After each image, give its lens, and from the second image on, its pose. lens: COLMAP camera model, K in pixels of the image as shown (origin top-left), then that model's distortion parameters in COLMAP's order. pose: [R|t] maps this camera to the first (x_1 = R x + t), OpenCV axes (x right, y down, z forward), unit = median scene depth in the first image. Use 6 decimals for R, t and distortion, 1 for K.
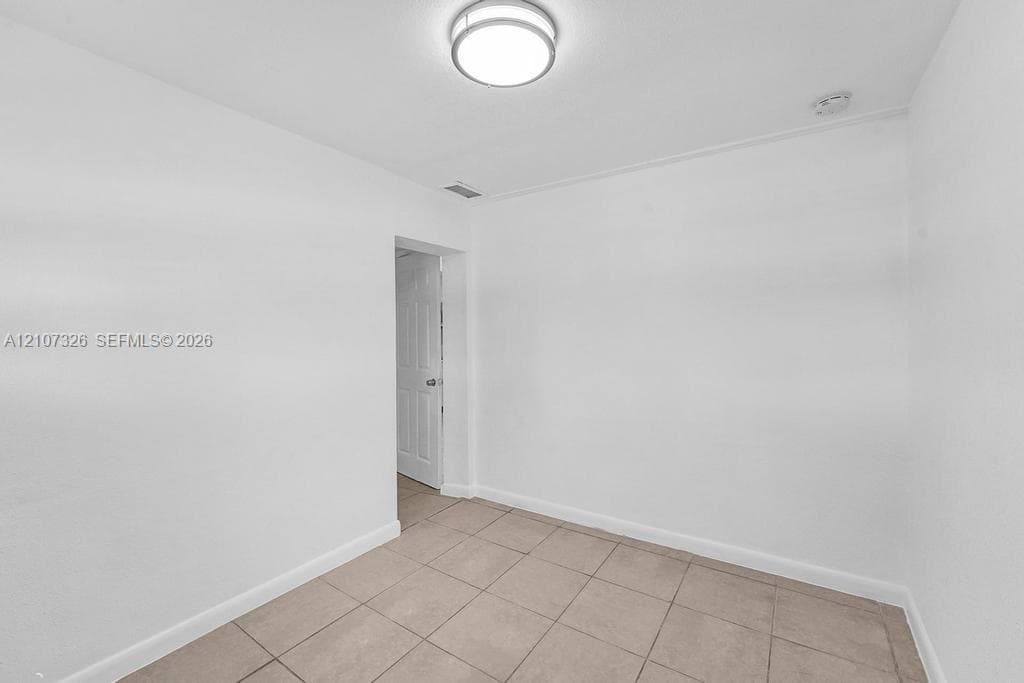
lens RADIAL K [[423.7, 0, 526.6], [0, 423.7, 340.8], [0, 0, 1]] dist [0.000147, 0.000073]
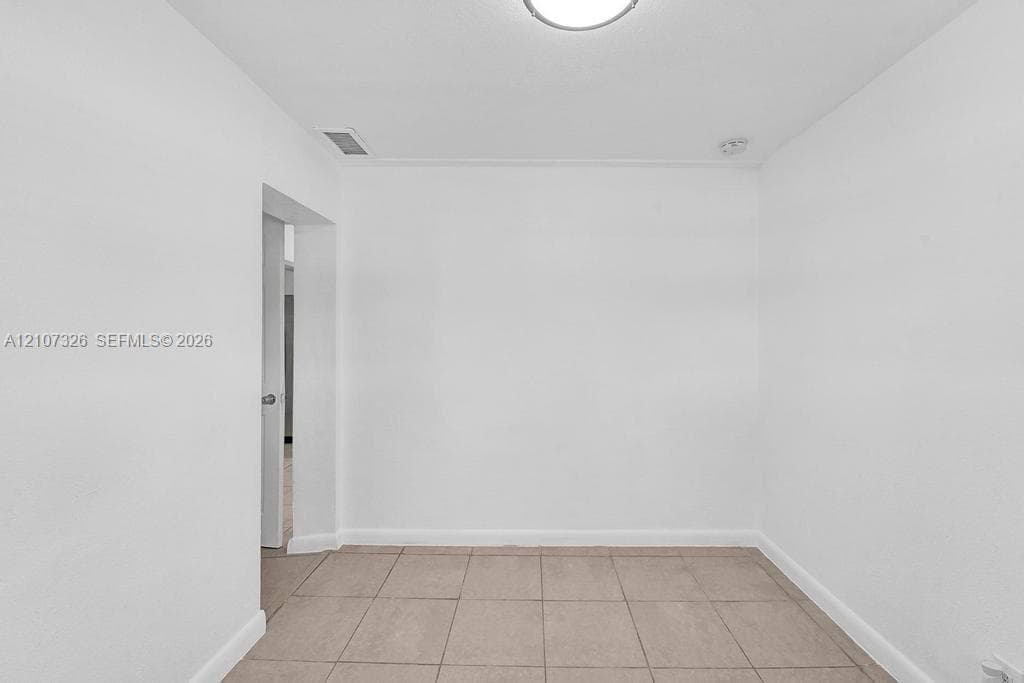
lens RADIAL K [[423.7, 0, 526.6], [0, 423.7, 340.8], [0, 0, 1]] dist [0.000147, 0.000073]
pose [[0.843512, 0.002686, 0.537104, -0.318121], [0.000124, 0.999986, -0.005196, 0.003078], [-0.537111, 0.004449, 0.843500, 0.217152]]
